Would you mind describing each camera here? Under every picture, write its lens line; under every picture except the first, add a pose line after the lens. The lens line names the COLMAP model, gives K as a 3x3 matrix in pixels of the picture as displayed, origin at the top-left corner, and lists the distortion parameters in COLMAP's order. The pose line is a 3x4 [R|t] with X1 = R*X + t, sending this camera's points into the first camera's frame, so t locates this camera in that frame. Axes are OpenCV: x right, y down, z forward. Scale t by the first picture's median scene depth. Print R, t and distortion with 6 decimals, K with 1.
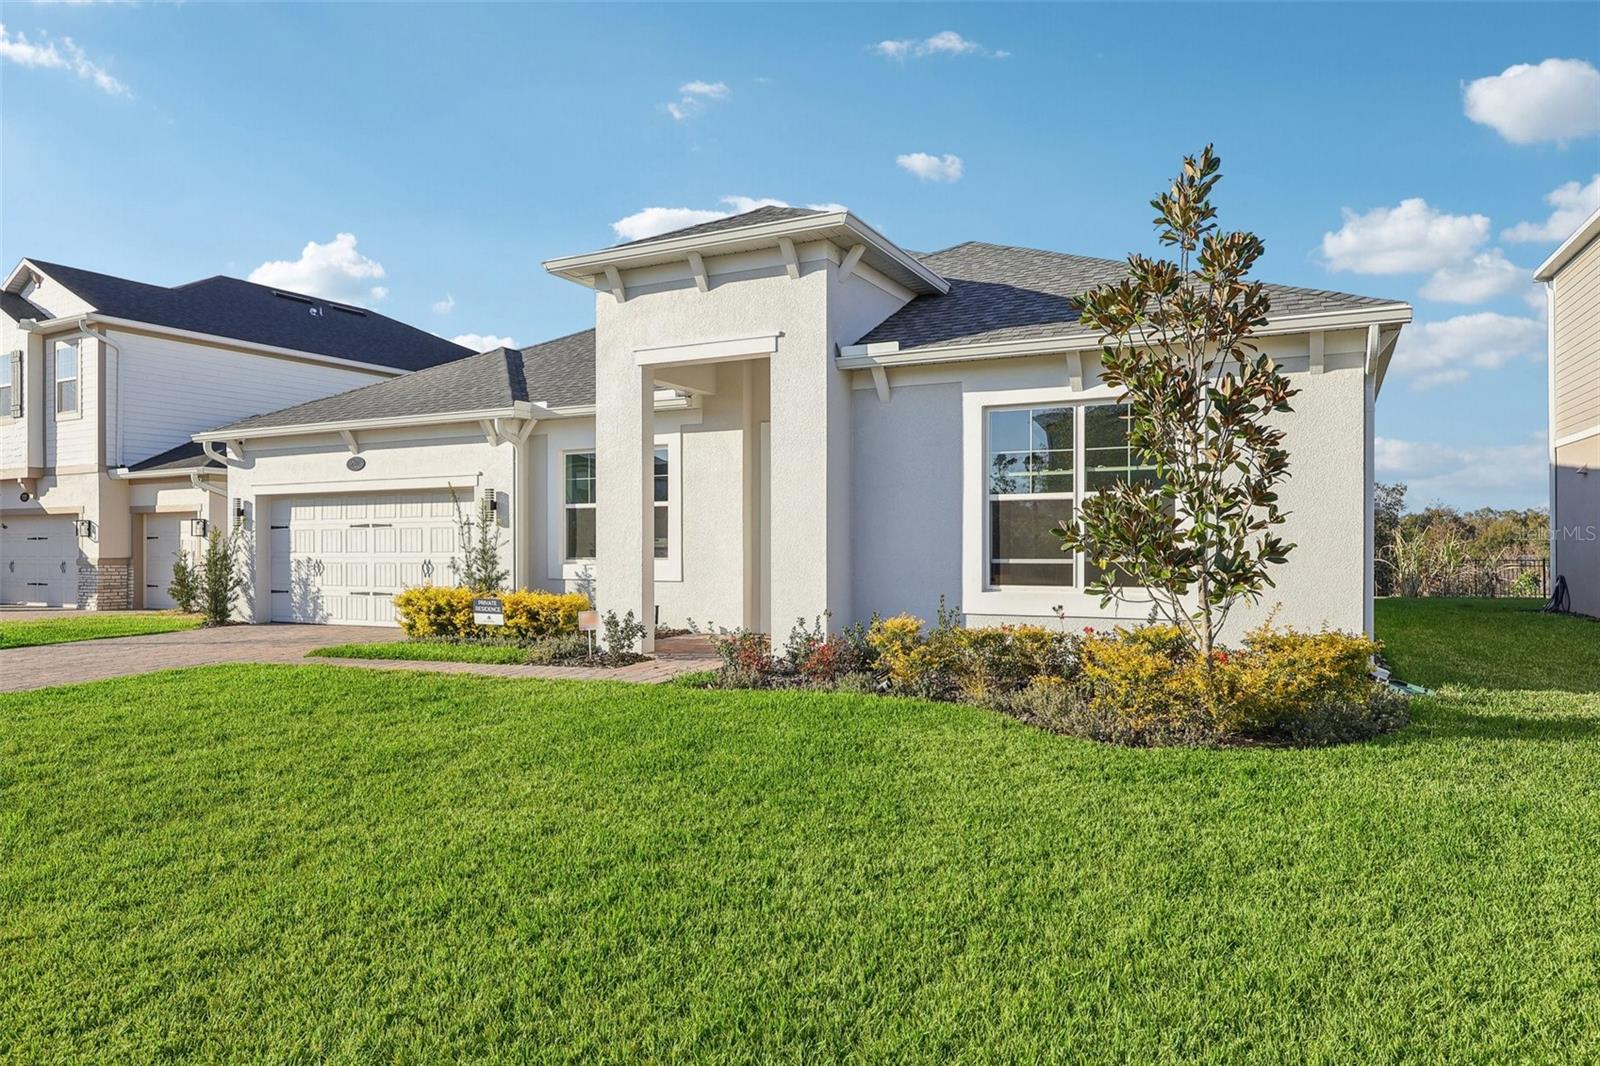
lens RADIAL K [[1001.8, 0, 799.8], [0, 1001.8, 540.8], [0, 0, 1]] dist [-0.010160, -0.000888]
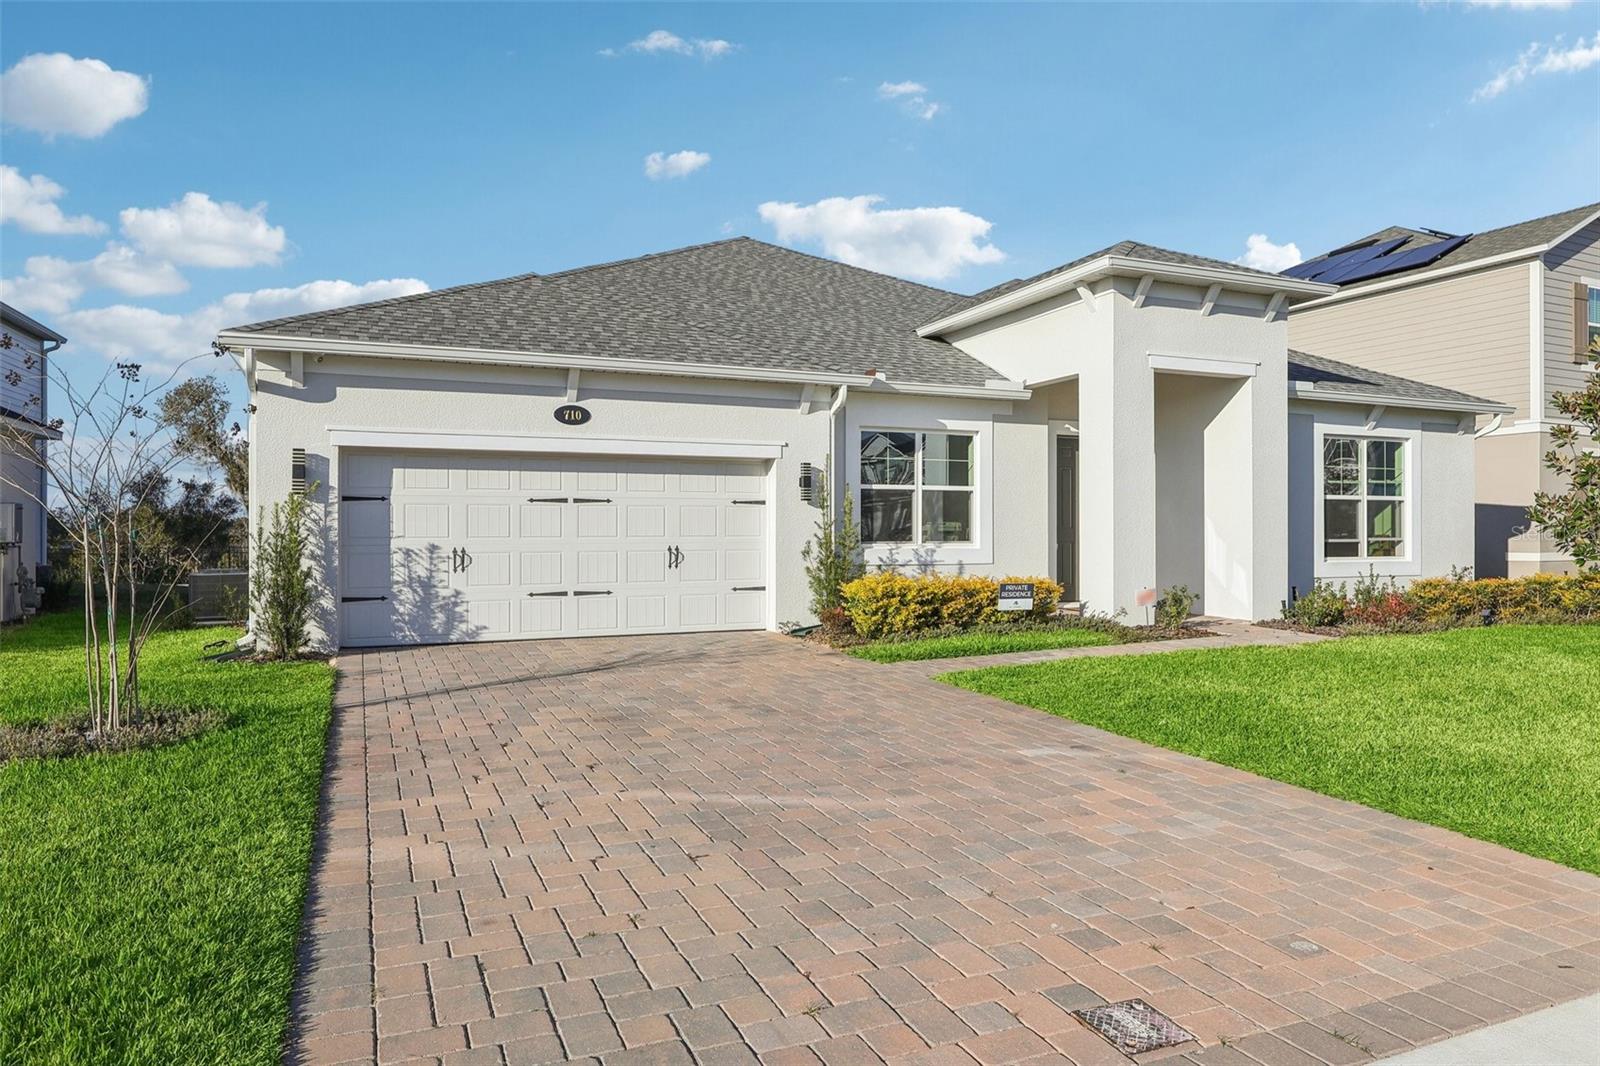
lens RADIAL K [[1001.8, 0, 798.9], [0, 1001.8, 526.9], [0, 0, 1]] dist [-0.010160, -0.000888]
pose [[0.651673, 0.003878, 0.758490, -1.248610], [-0.006453, 0.999979, 0.000432, 0.004018], [-0.758473, -0.005176, 0.651684, 0.563327]]
